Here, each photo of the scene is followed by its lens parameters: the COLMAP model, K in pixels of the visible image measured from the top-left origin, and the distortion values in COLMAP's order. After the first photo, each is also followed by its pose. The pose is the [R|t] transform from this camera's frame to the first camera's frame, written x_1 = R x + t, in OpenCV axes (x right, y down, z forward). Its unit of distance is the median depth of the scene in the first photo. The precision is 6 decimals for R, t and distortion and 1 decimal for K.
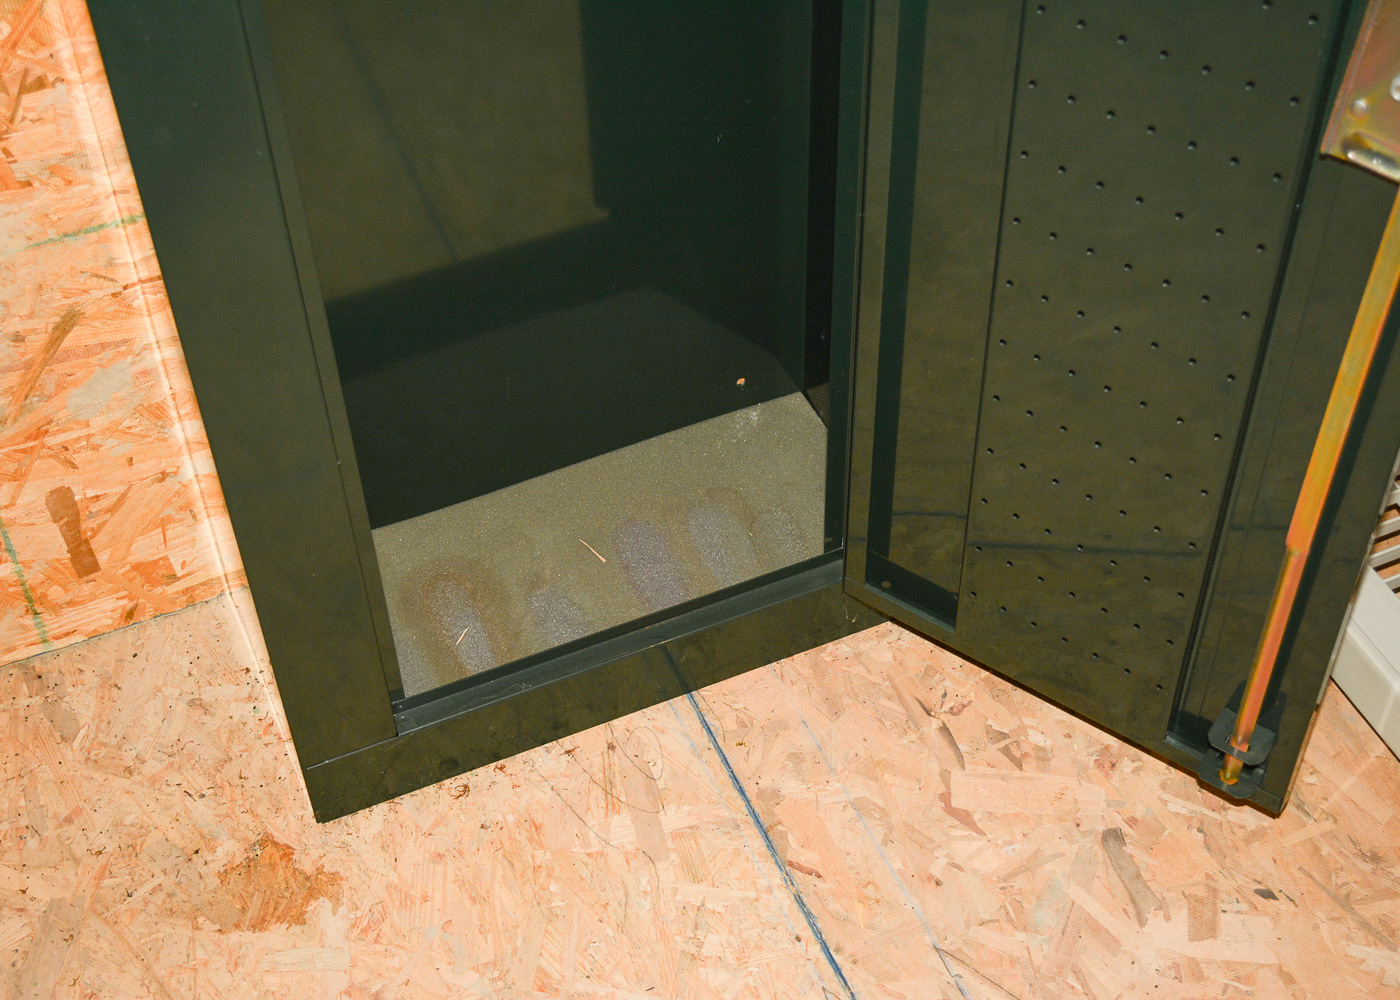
lens RADIAL K [[2057.3, 0, 699.5], [0, 2057.3, 497.9], [0, 0, 1]] dist [0.022716, 0.000000]
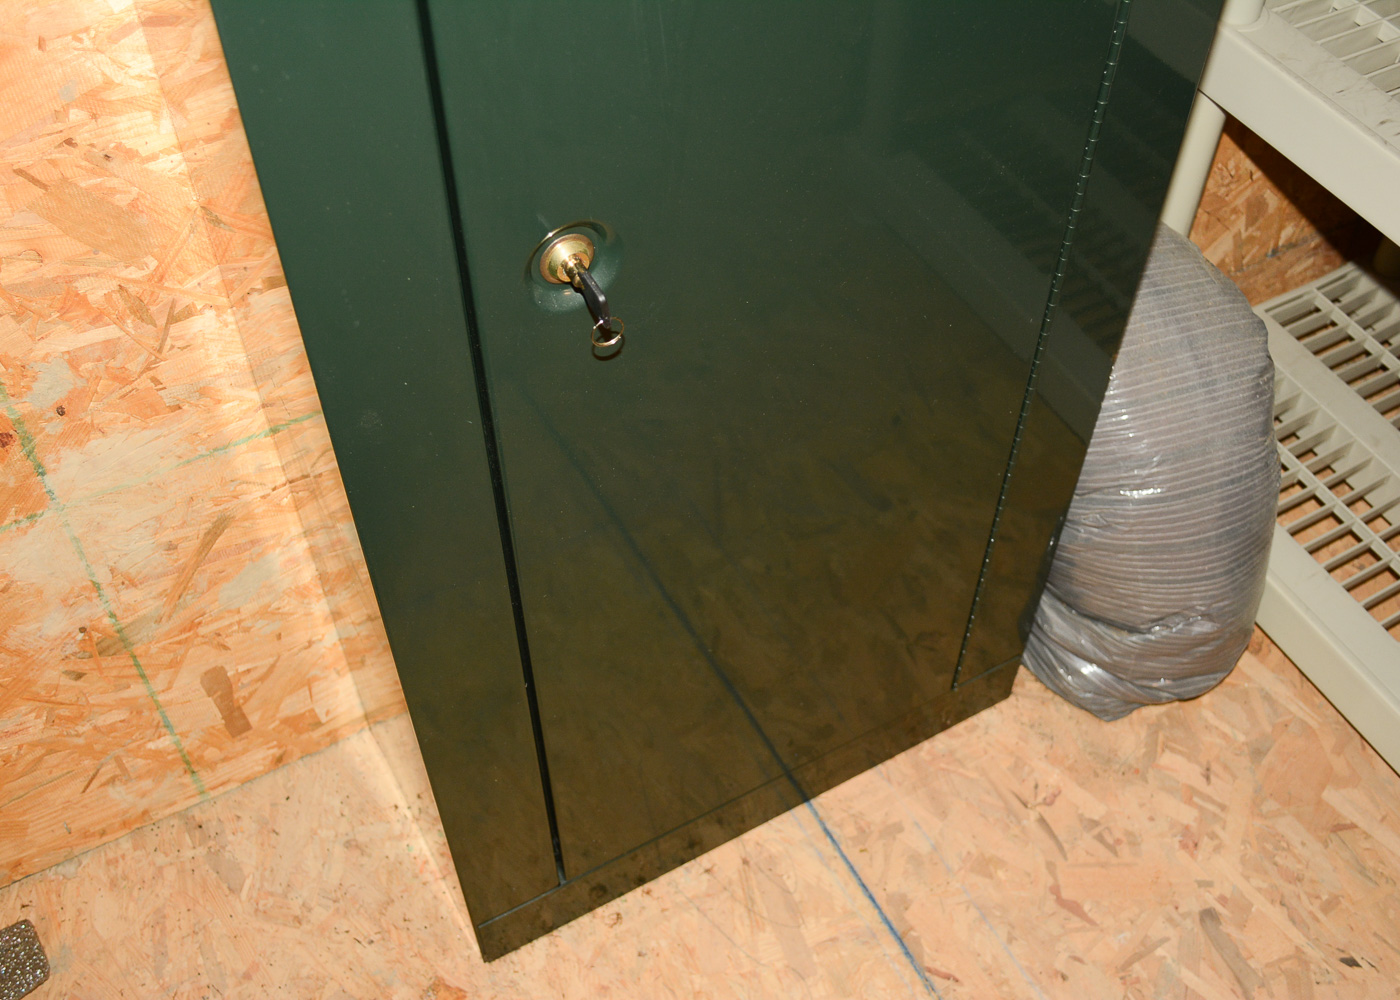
lens RADIAL K [[1458.5, 0, 700.8], [0, 1458.5, 503.4], [0, 0, 1]] dist [-0.028383, 0.000000]
pose [[0.994553, -0.060555, 0.084837, -0.122608], [0.055207, 0.996420, 0.064024, -0.120828], [-0.088410, -0.058992, 0.994336, 0.253361]]
